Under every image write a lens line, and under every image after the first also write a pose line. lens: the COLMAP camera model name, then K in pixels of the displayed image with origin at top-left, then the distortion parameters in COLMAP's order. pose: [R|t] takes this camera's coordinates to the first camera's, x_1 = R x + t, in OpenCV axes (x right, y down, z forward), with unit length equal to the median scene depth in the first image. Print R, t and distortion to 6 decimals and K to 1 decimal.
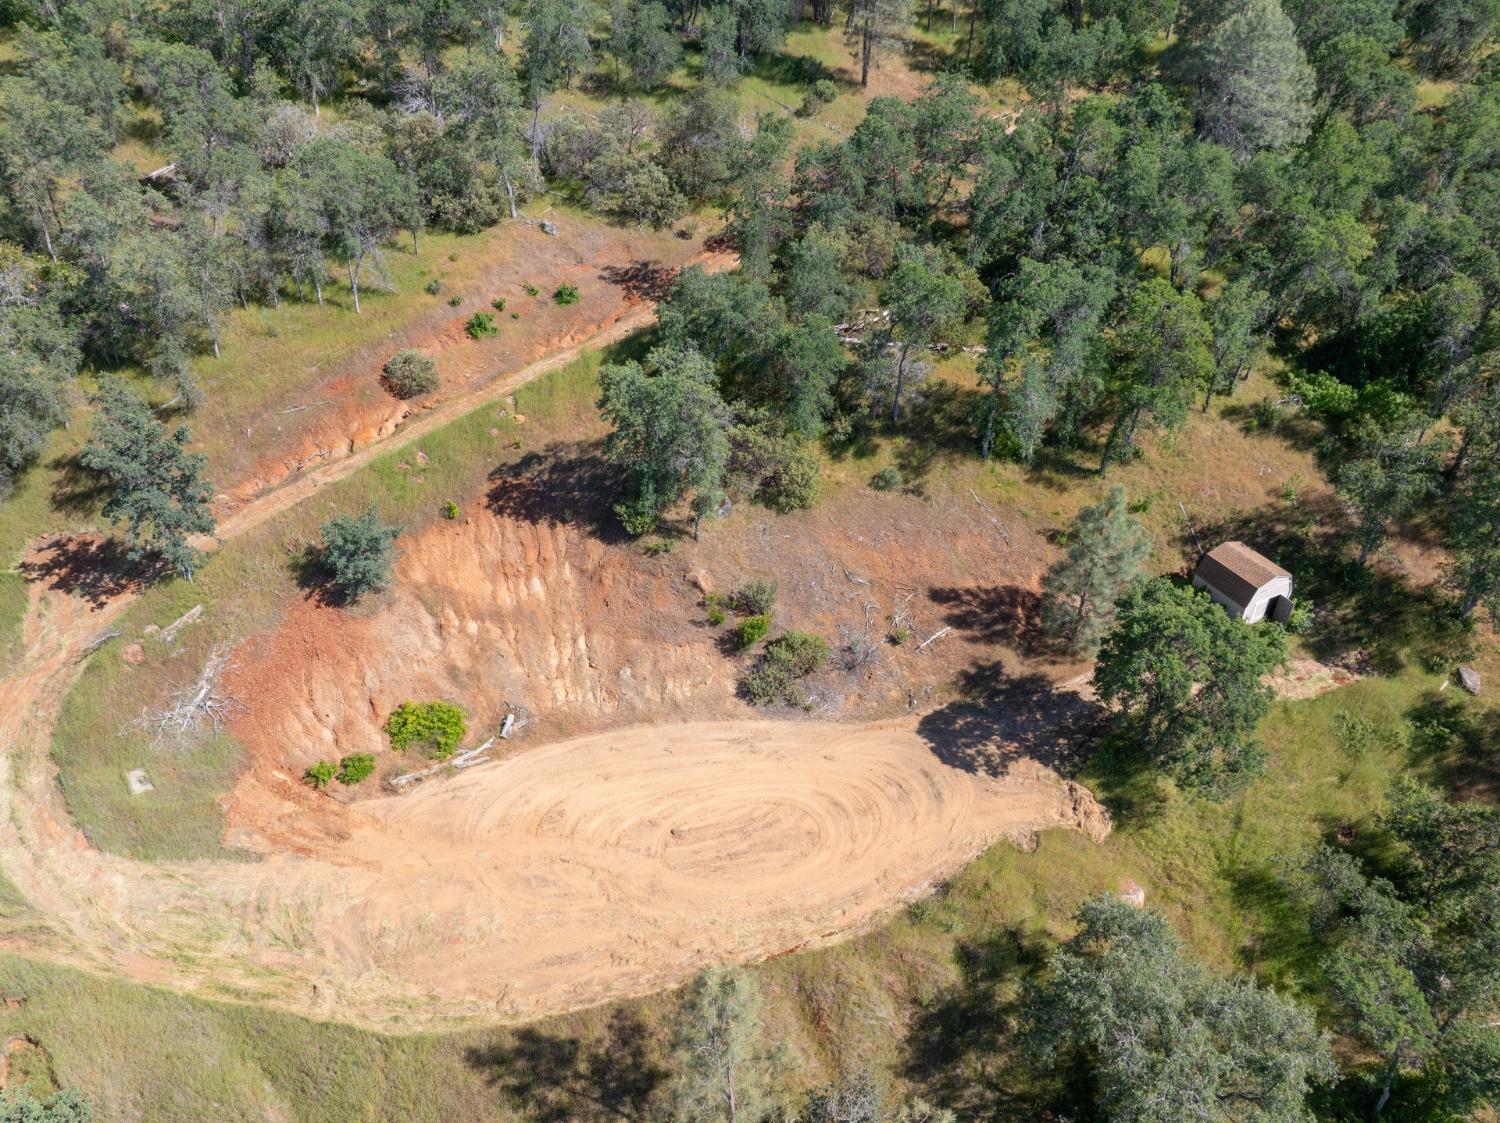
lens RADIAL K [[1049.2, 0, 750.0], [0, 1049.2, 561.5], [0, 0, 1]] dist [-0.032569, -0.007061]
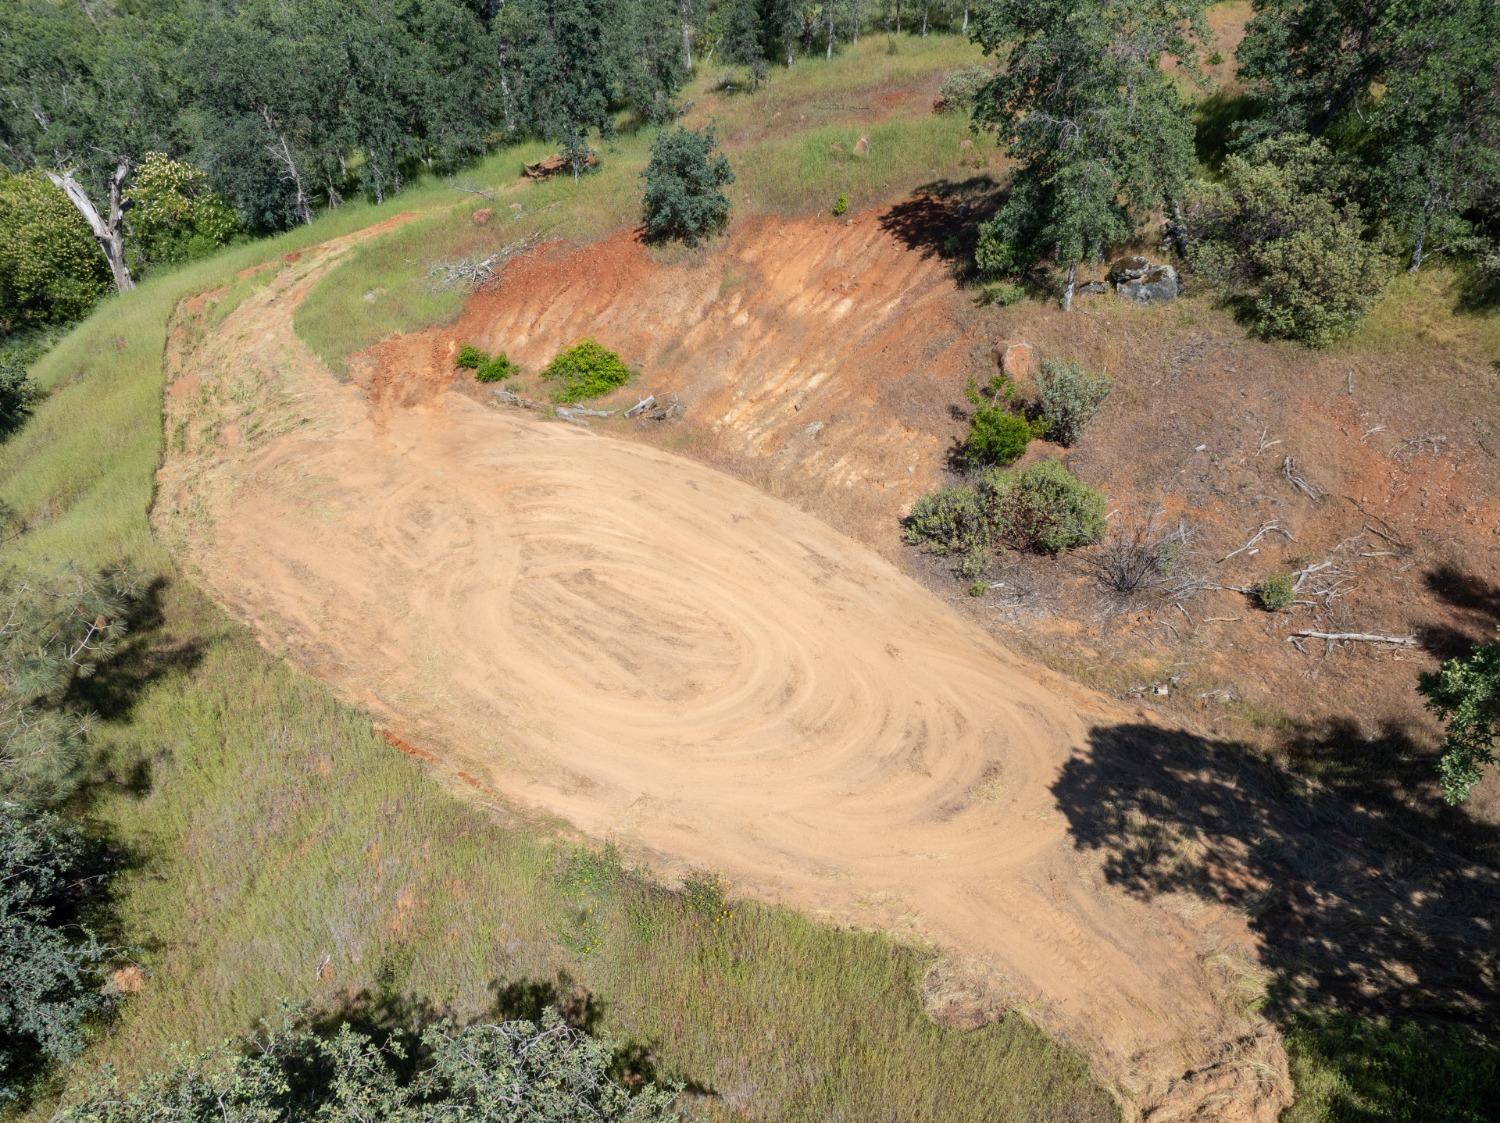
lens RADIAL K [[1049.2, 0, 750.0], [0, 1049.2, 561.5], [0, 0, 1]] dist [-0.032569, -0.007061]
pose [[0.510224, 0.395577, -0.763669, 0.383769], [-0.482028, 0.866903, 0.126999, 0.117913], [0.712265, 0.303312, 0.632994, 0.615064]]
